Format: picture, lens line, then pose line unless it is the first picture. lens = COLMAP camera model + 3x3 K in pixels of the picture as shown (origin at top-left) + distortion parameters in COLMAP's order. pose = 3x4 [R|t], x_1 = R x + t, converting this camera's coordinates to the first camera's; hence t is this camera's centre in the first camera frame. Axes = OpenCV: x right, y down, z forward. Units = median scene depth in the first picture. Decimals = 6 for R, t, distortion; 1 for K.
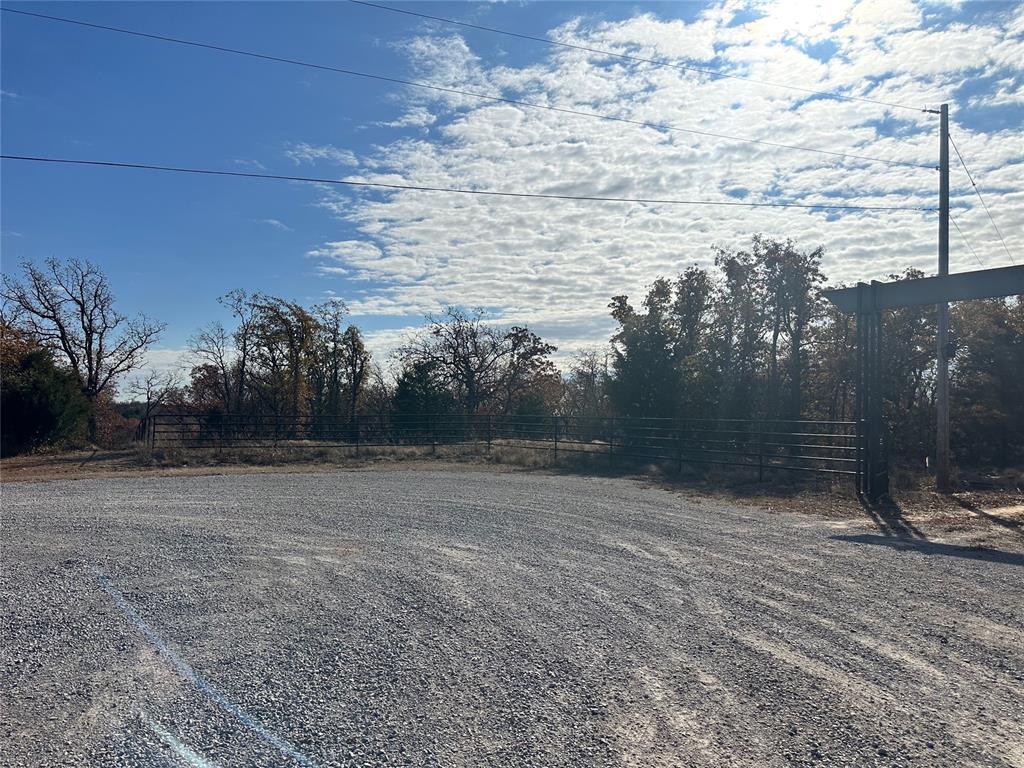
lens RADIAL K [[713.9, 0, 512.0], [0, 713.9, 384.0], [0, 0, 1]] dist [0.071360, -0.079013]
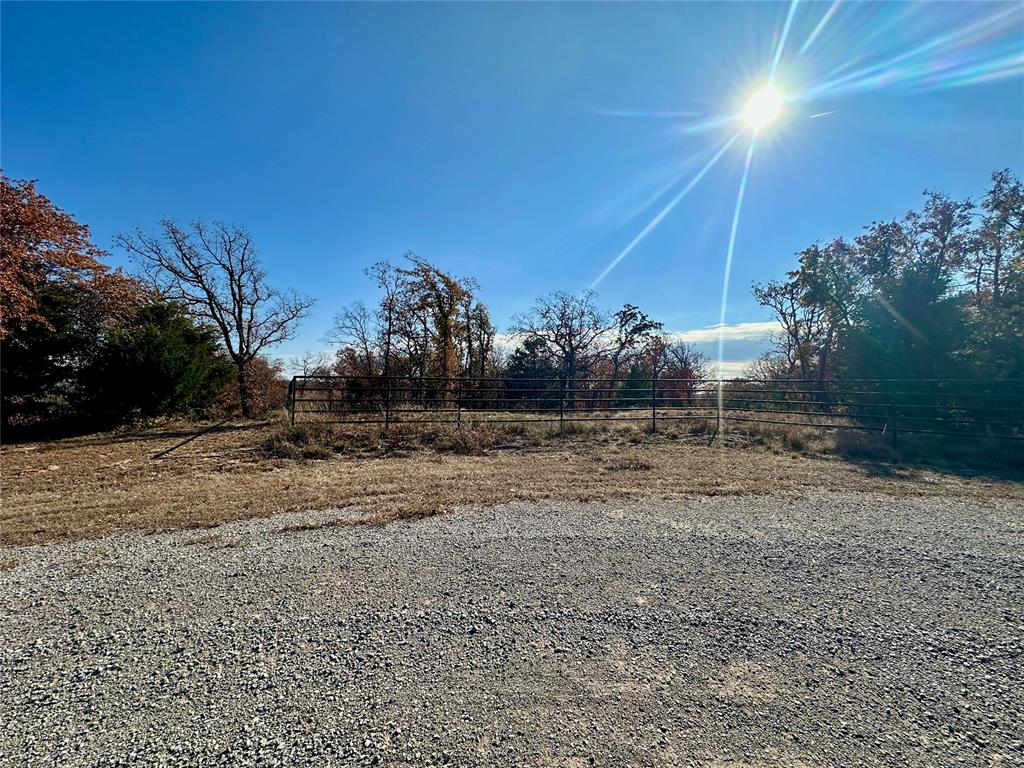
lens RADIAL K [[408.2, 0, 512.0], [0, 408.2, 384.0], [0, 0, 1]] dist [-0.000339, -0.000103]
pose [[0.999980, 0.000383, -0.006278, -0.189185], [-0.000200, 0.999577, 0.029088, 0.027128], [0.006286, -0.029086, 0.999557, 0.407942]]
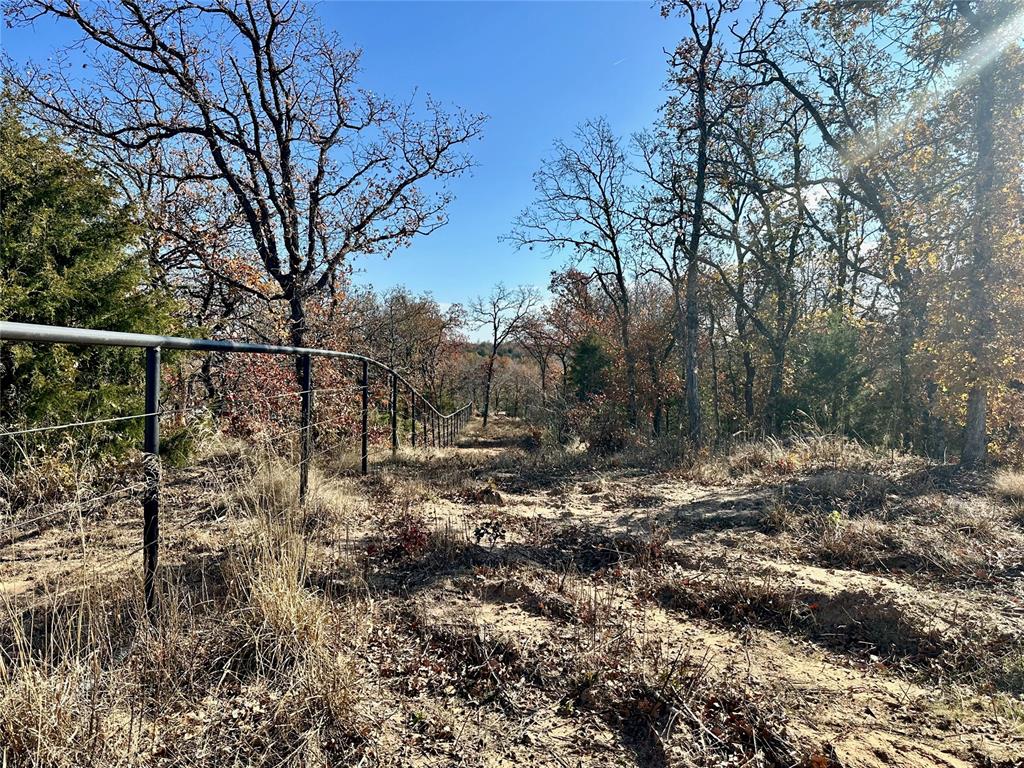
lens RADIAL K [[713.9, 0, 512.0], [0, 713.9, 384.0], [0, 0, 1]] dist [0.071360, -0.079013]
pose [[0.886144, 0.009839, -0.463305, -0.297156], [0.028263, 0.996766, 0.075227, 0.033786], [0.462547, -0.079756, 0.883000, 0.687016]]
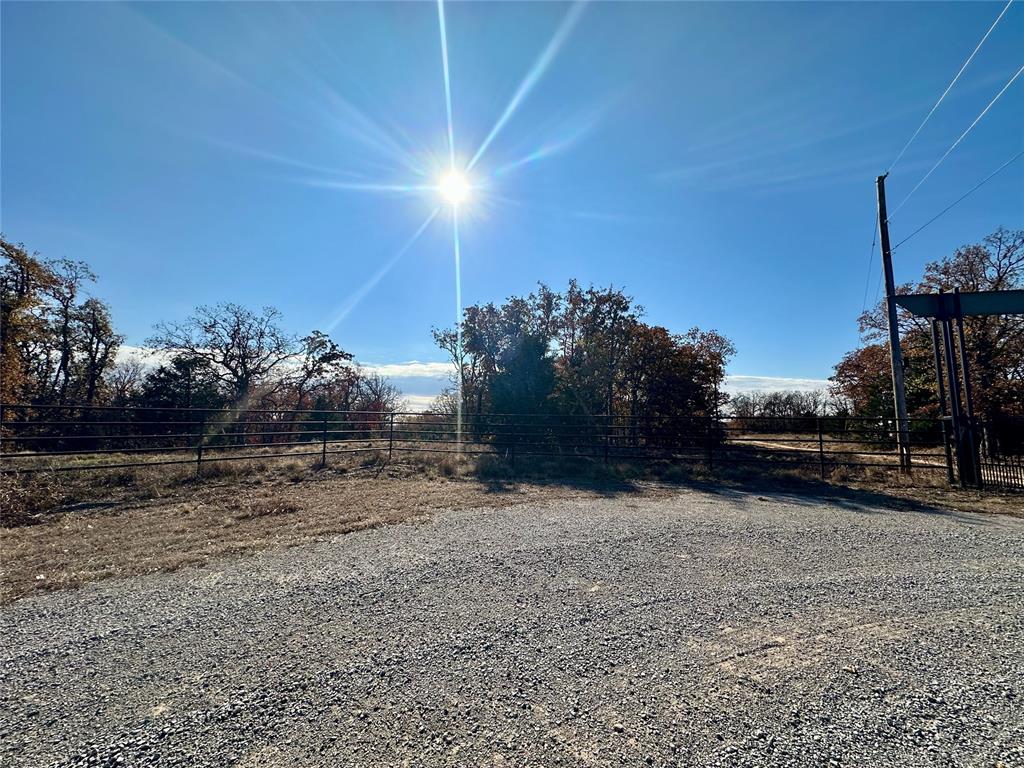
lens RADIAL K [[408.2, 0, 512.0], [0, 408.2, 384.0], [0, 0, 1]] dist [-0.000339, -0.000103]
pose [[0.766461, 0.059300, 0.639547, -0.169982], [-0.028199, 0.997876, -0.058730, 0.026620], [-0.641671, 0.026980, 0.766505, 0.407182]]
